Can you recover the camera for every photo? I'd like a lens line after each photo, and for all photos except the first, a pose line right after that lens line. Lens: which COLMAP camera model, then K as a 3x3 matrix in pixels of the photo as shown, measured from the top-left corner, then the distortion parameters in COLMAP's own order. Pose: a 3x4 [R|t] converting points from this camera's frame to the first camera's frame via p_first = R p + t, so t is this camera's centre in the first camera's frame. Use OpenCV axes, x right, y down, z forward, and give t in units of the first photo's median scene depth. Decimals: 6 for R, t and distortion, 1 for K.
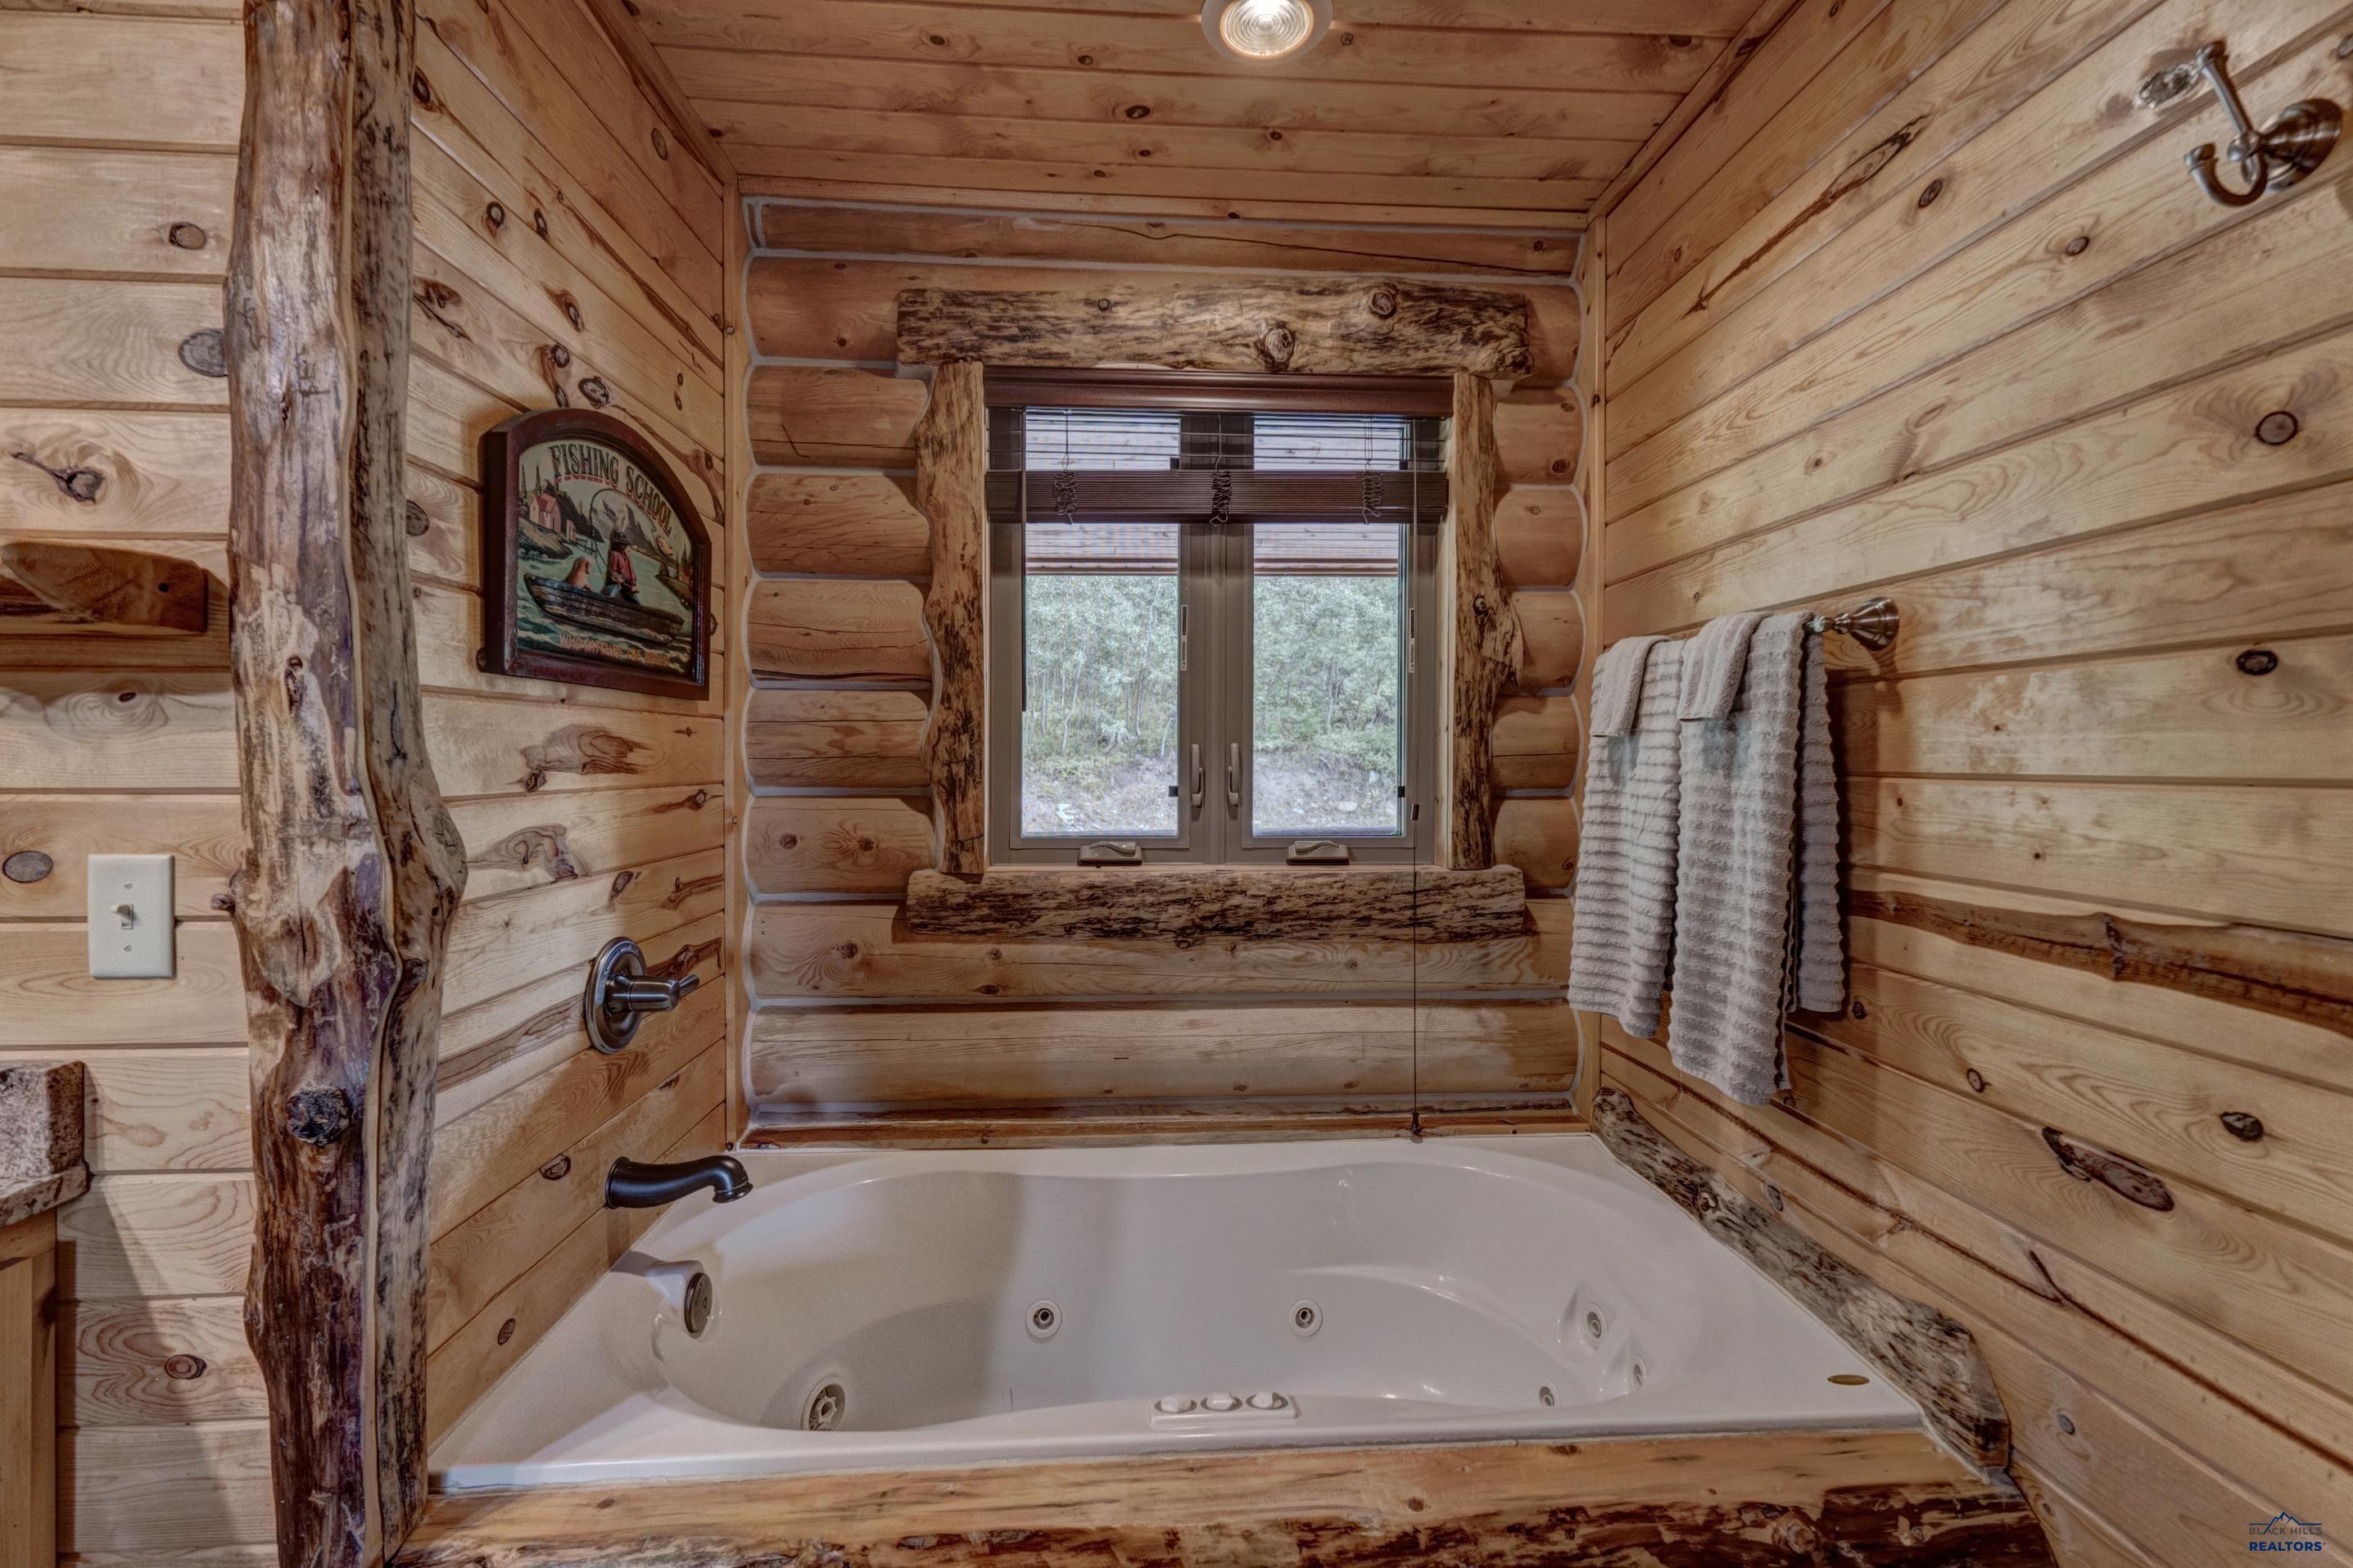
lens RADIAL K [[1013.5, 0, 1176.5], [0, 1013.5, 784.0], [0, 0, 1]] dist [-0.000983, 0.000103]
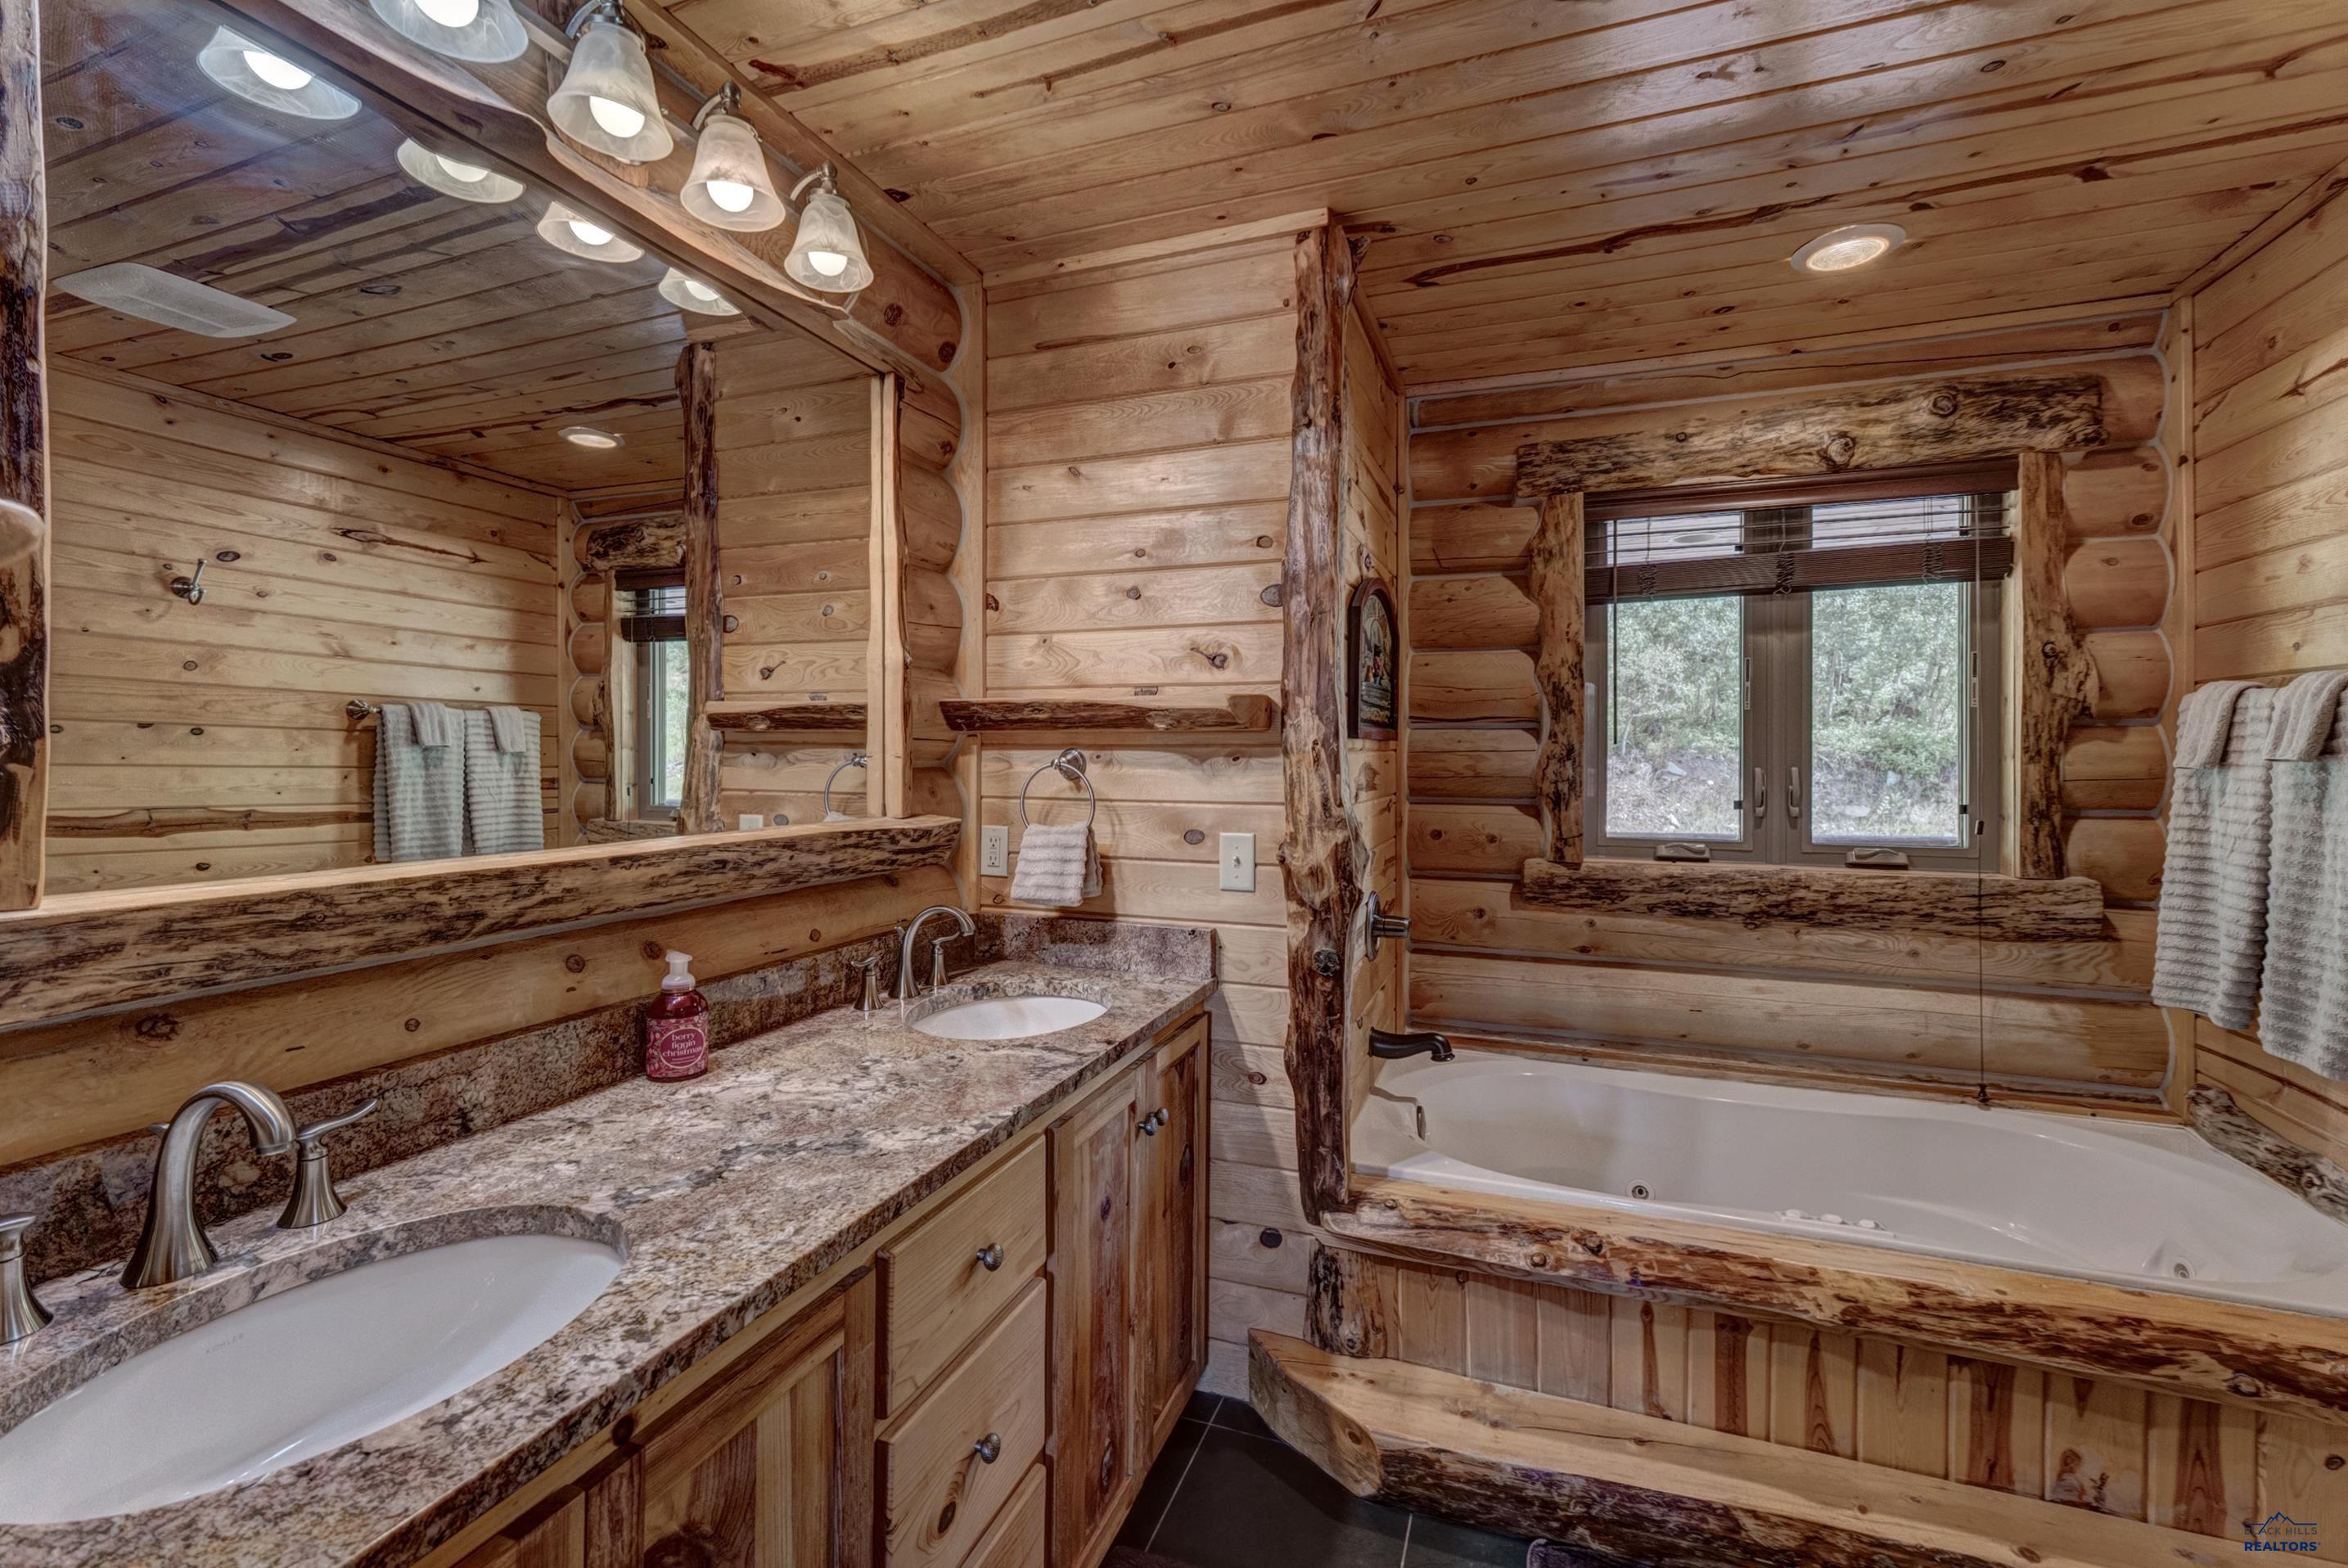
lens RADIAL K [[1010.8, 0, 1143.2], [0, 1010.8, 754.3], [0, 0, 1]] dist [0.003527, -0.000841]
pose [[0.904997, 0.000032, -0.425417, -0.145513], [-0.009796, 0.999736, -0.020766, -0.023737], [0.425305, 0.022960, 0.904759, -0.486493]]
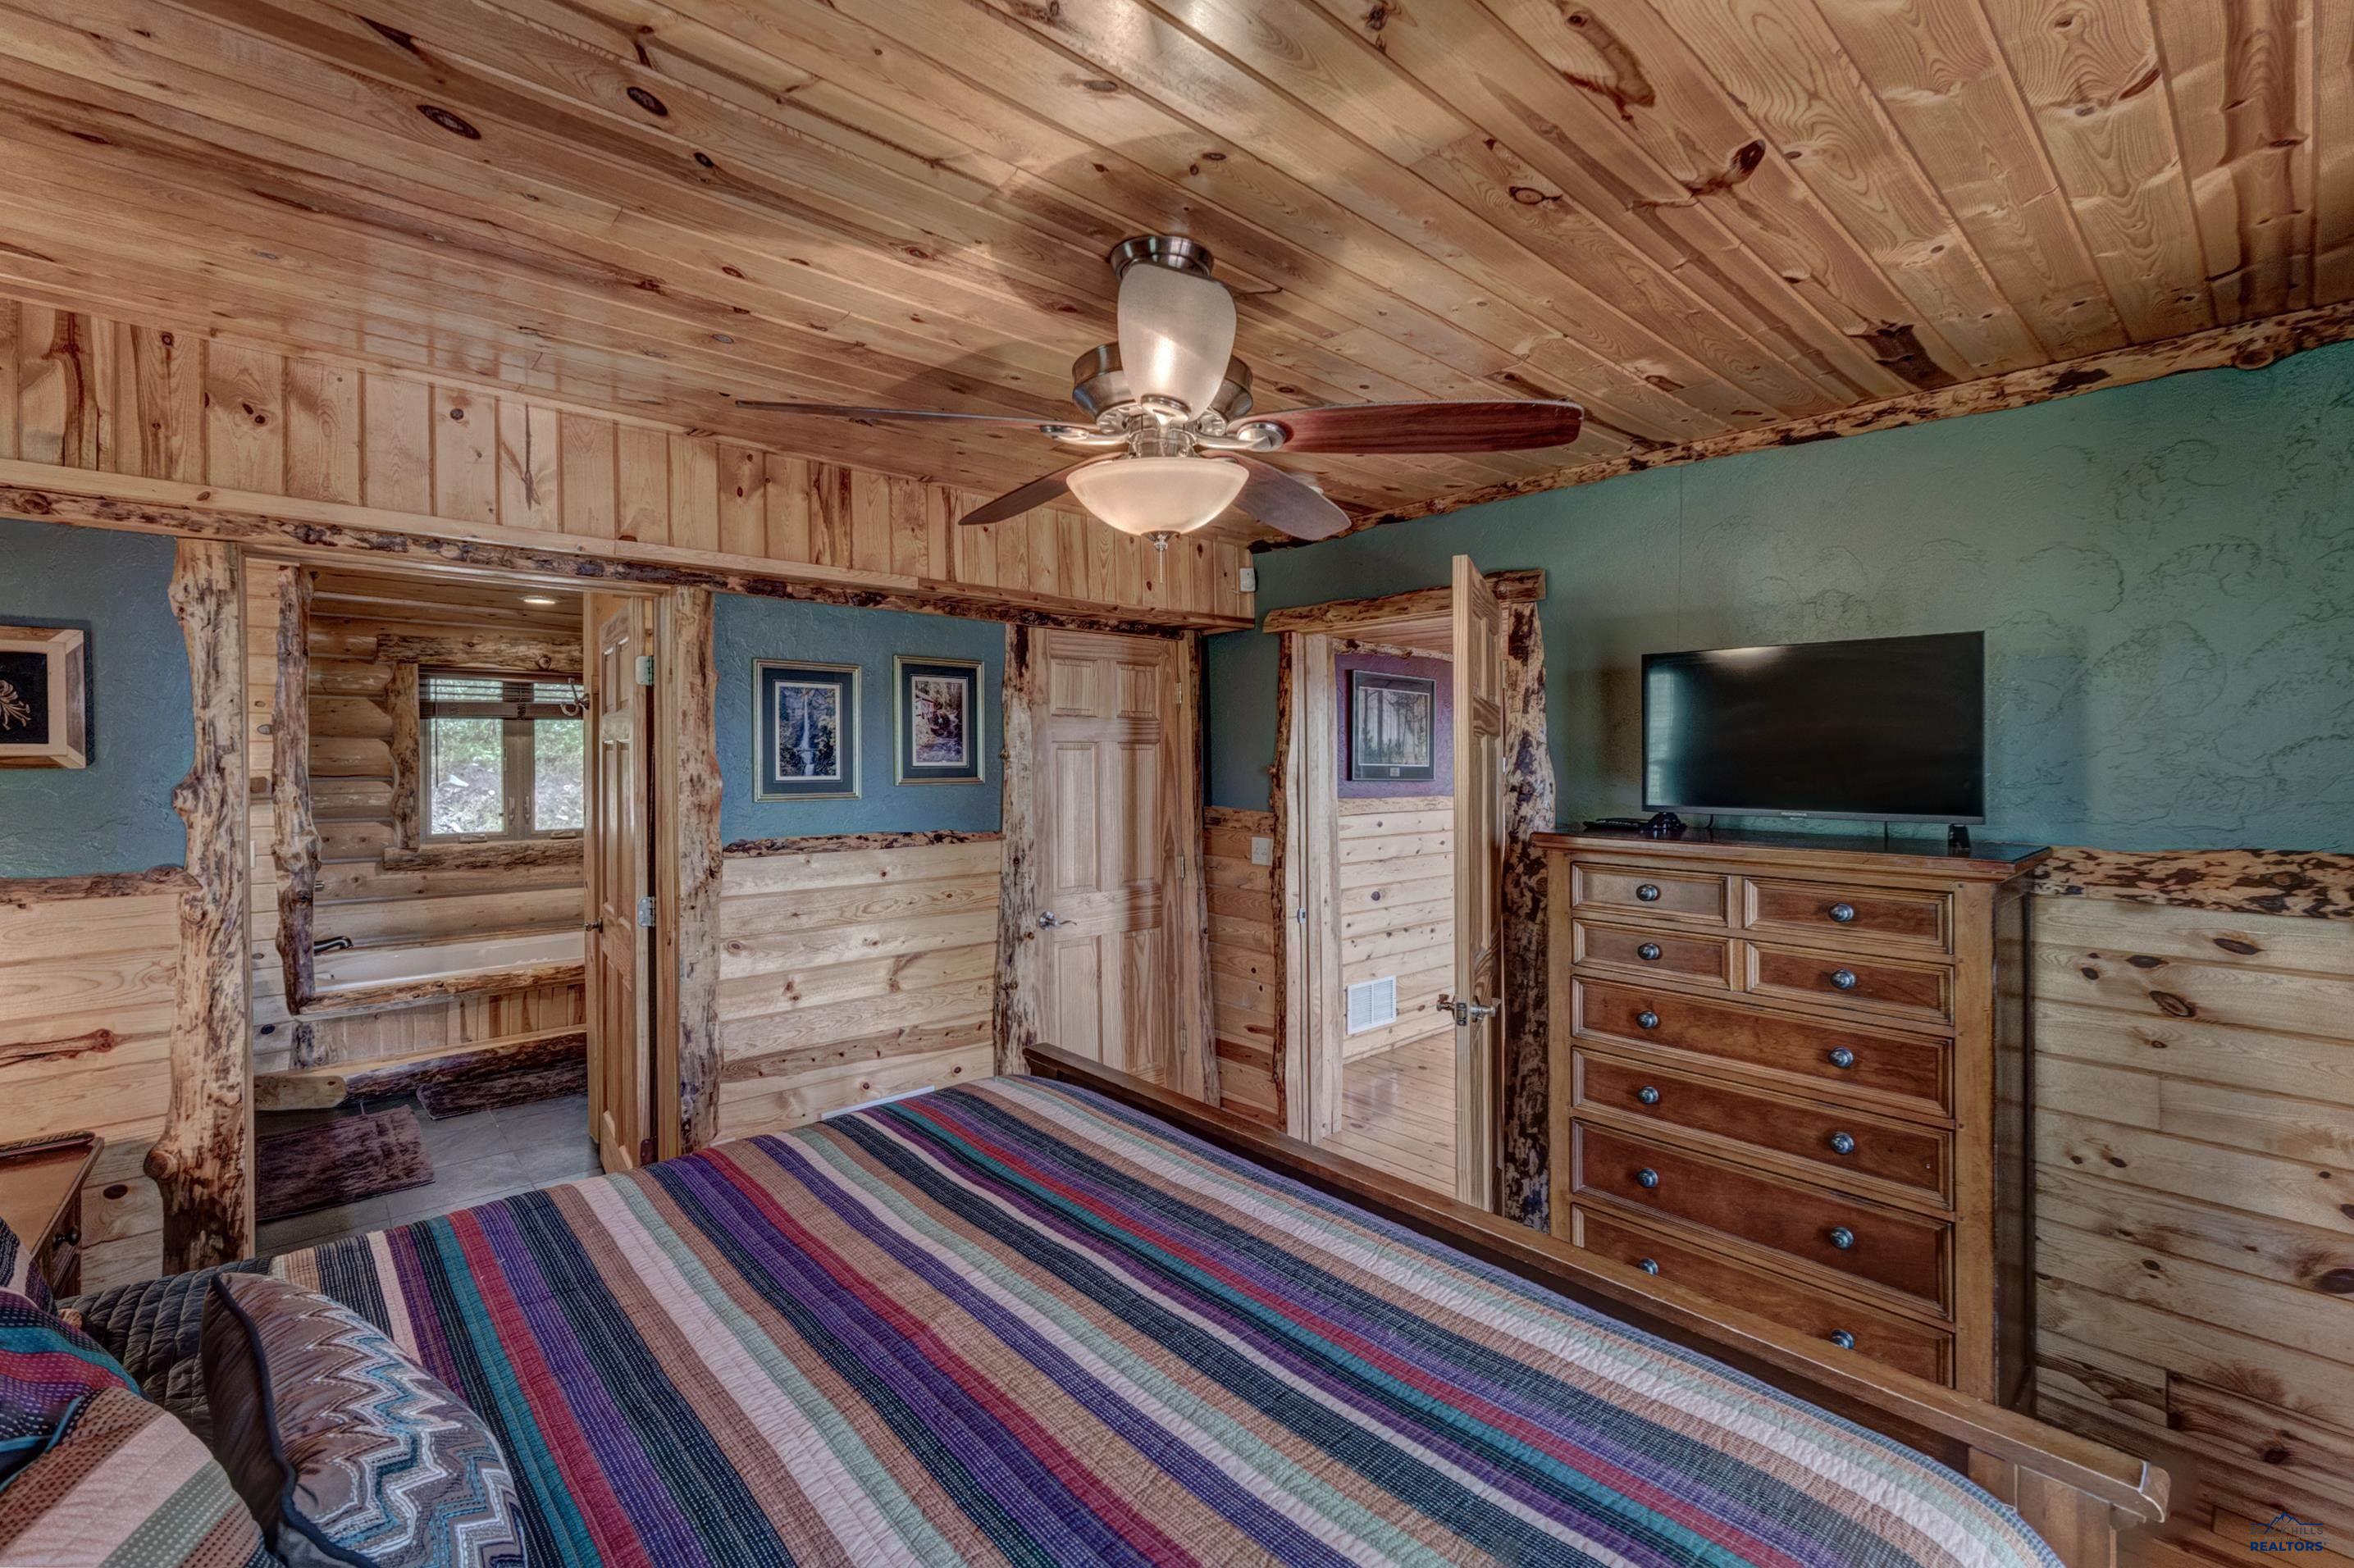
lens RADIAL K [[1005.7, 0, 1176.0], [0, 1005.7, 771.9], [0, 0, 1]] dist [0.017124, 0.000019]
pose [[0.787485, -0.008976, 0.616269, -0.269001], [0.015126, 0.999874, -0.004766, -0.073367], [-0.616149, 0.013075, 0.787521, -2.431443]]
